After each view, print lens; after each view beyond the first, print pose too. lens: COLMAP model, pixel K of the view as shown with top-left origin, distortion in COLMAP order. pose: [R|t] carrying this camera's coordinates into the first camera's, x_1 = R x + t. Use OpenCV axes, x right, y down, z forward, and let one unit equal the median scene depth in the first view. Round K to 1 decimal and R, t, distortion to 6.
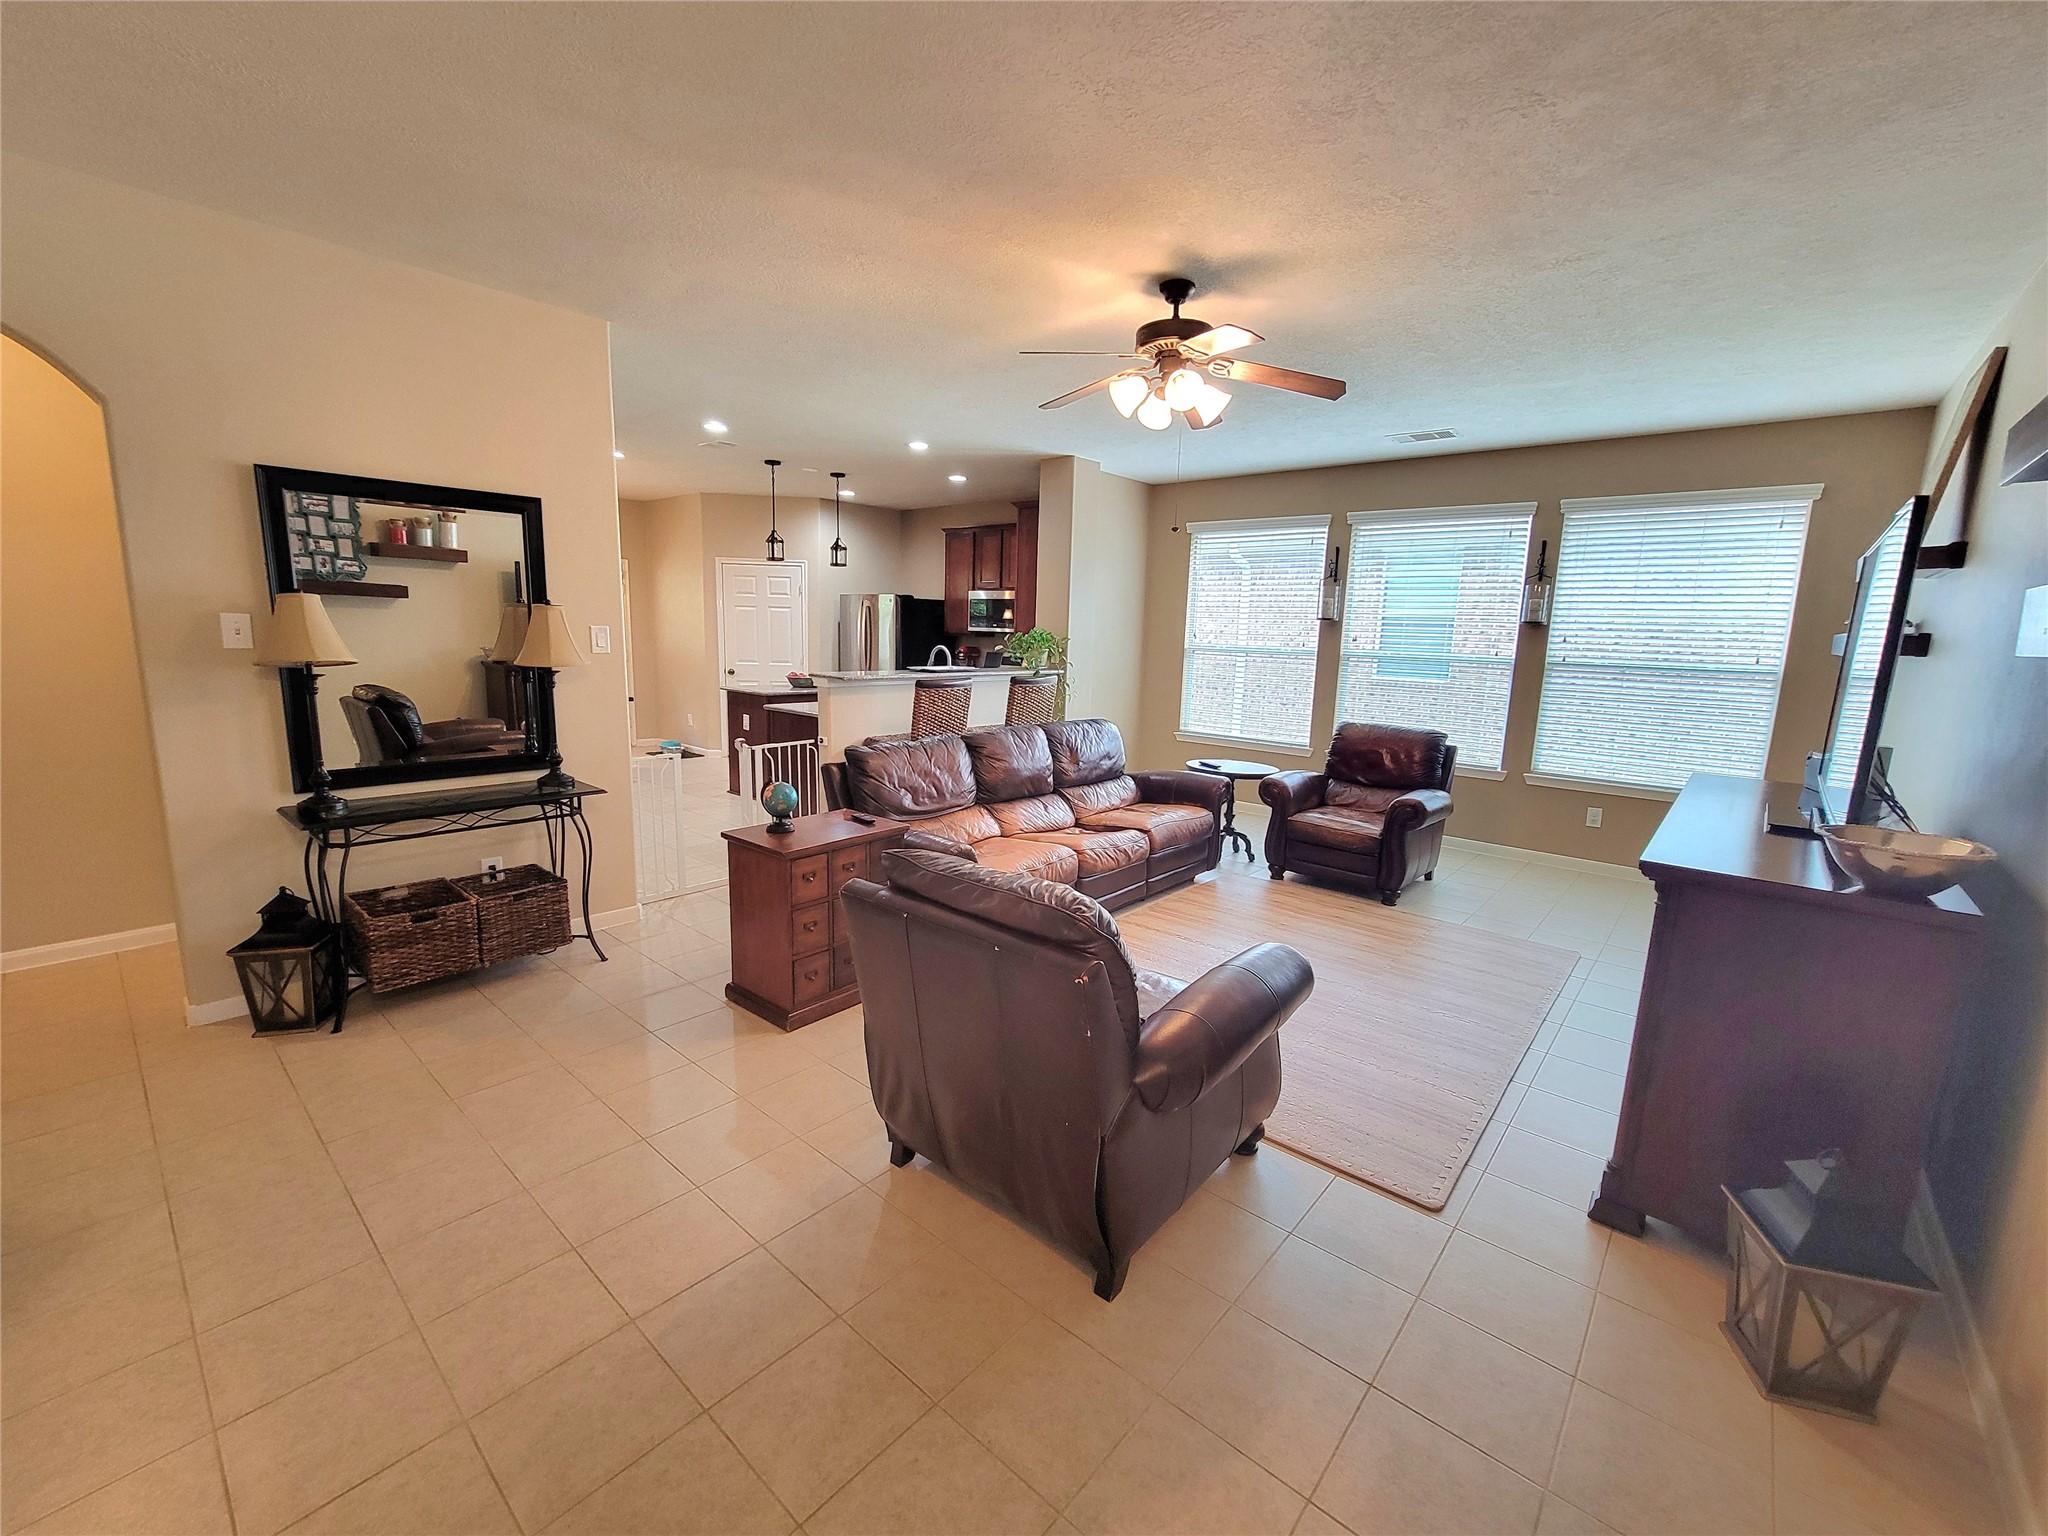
lens RADIAL K [[835.6, 0, 1027.0], [0, 835.6, 764.7], [0, 0, 1]] dist [-0.003919, -0.000163]
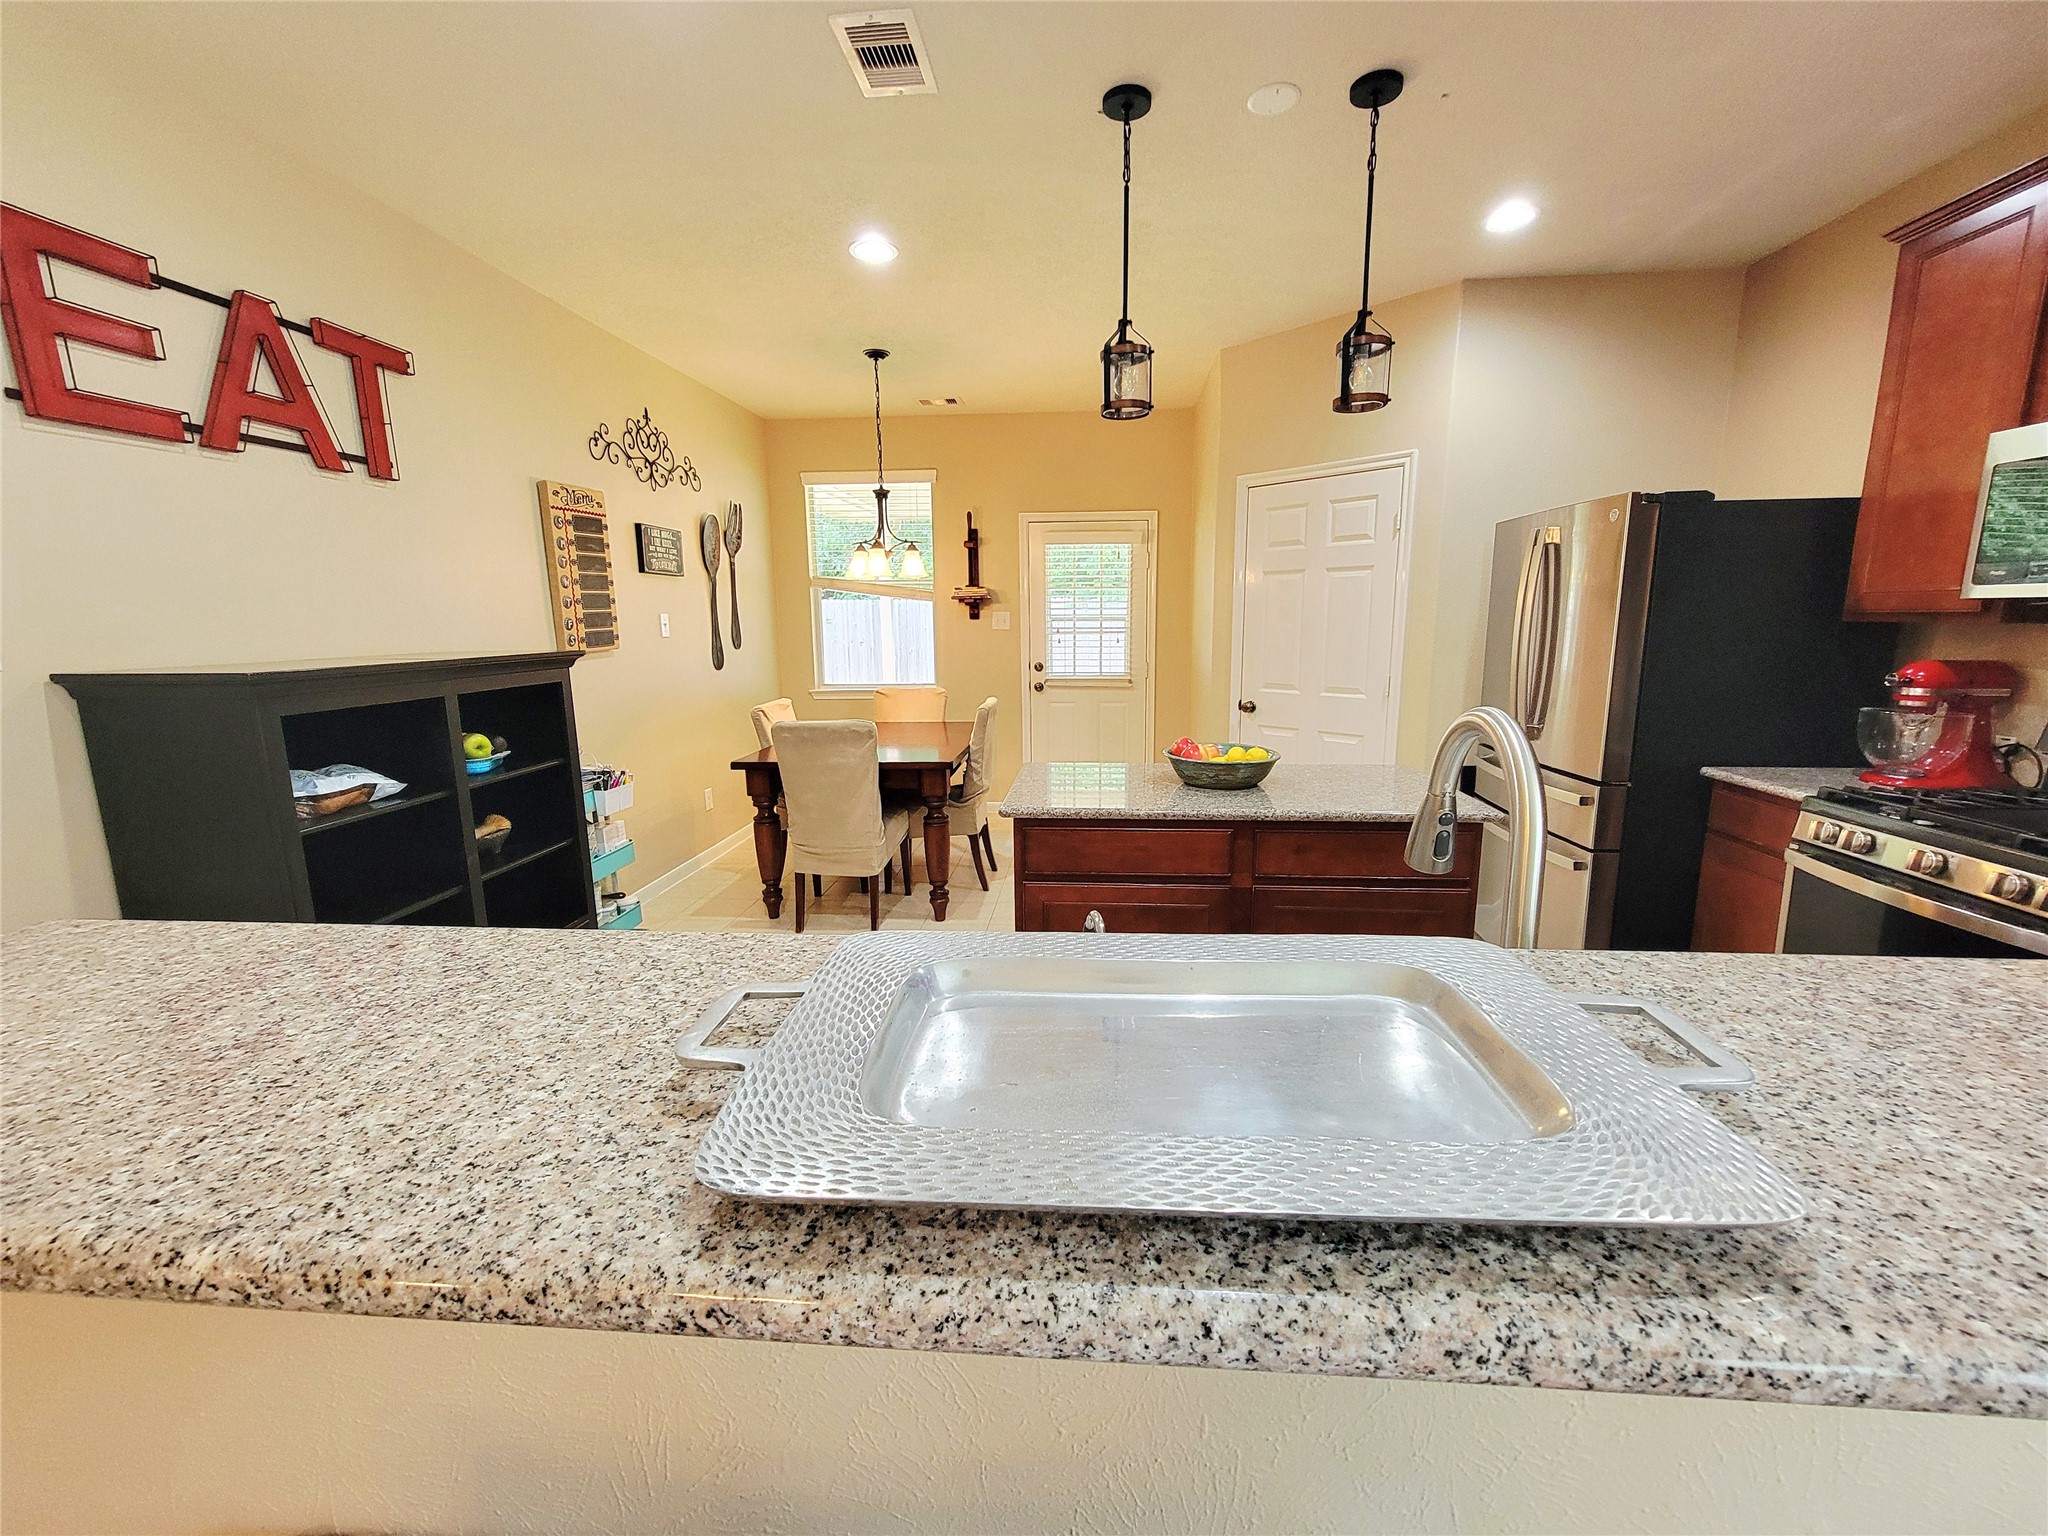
lens RADIAL K [[835.6, 0, 1027.0], [0, 835.6, 766.6], [0, 0, 1]] dist [-0.003919, -0.000163]
pose [[0.585049, 0.110950, -0.803373, -0.027437], [-0.103957, 0.992685, 0.061389, -0.094371], [0.804308, 0.047601, 0.592303, 0.612027]]
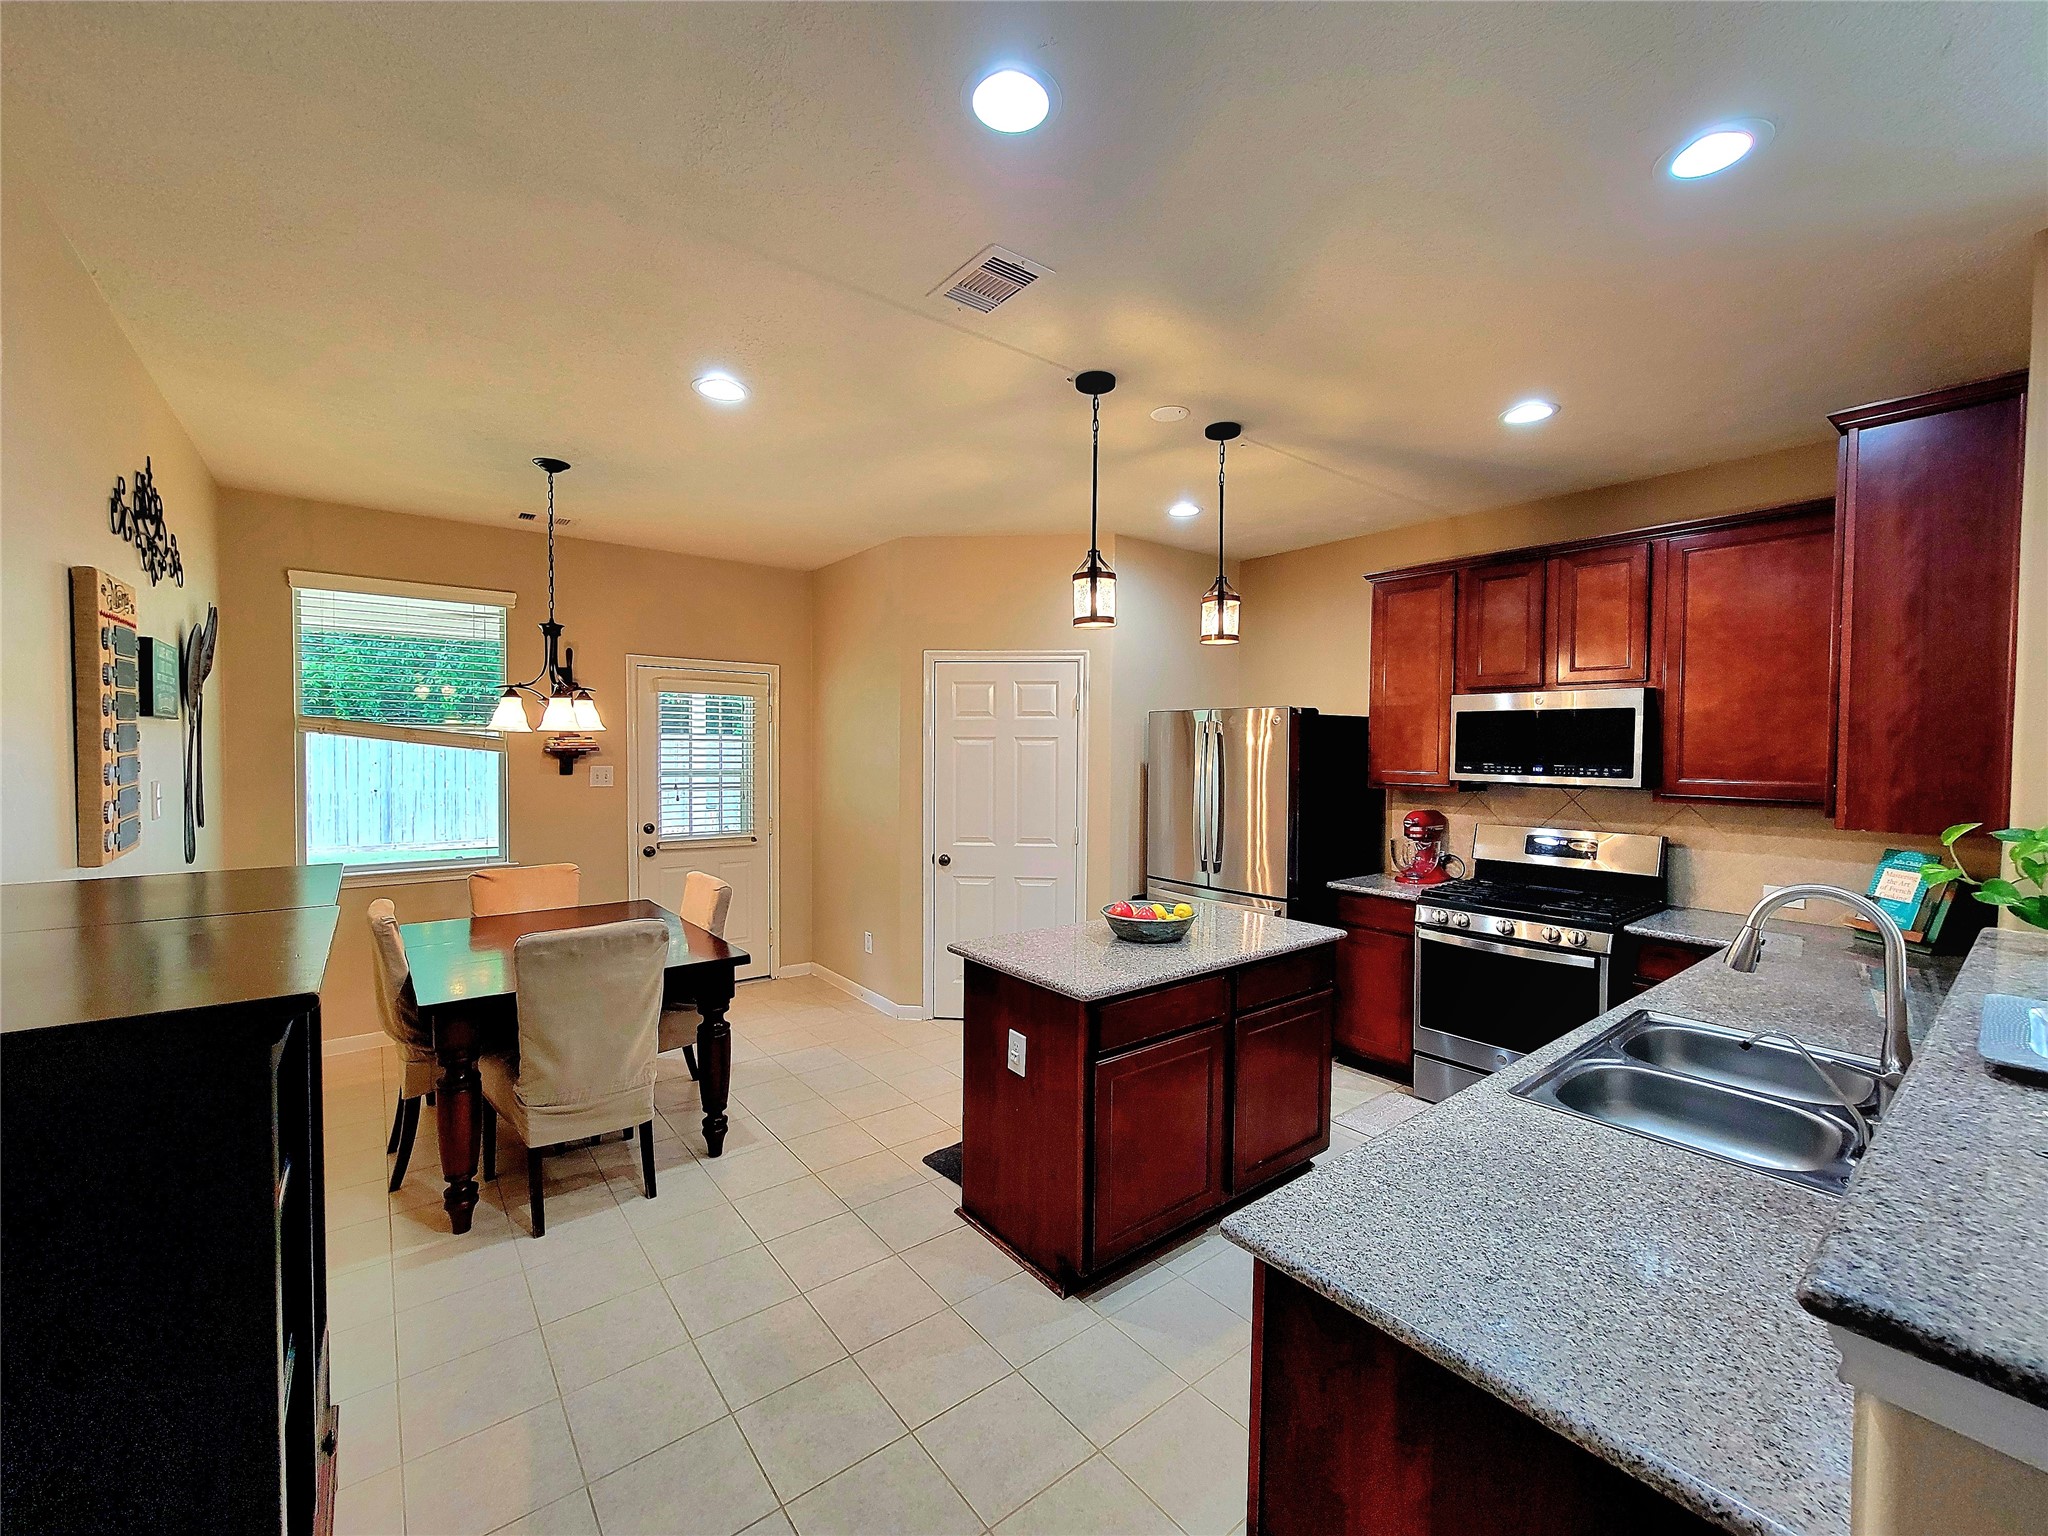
lens RADIAL K [[835.6, 0, 1020.9], [0, 835.6, 770.9], [0, 0, 1]] dist [-0.003919, -0.000163]
pose [[0.980591, -0.015549, -0.195449, -0.204853], [-0.010875, 0.991003, -0.133401, -0.098715], [0.195765, 0.132937, 0.971599, 0.491445]]
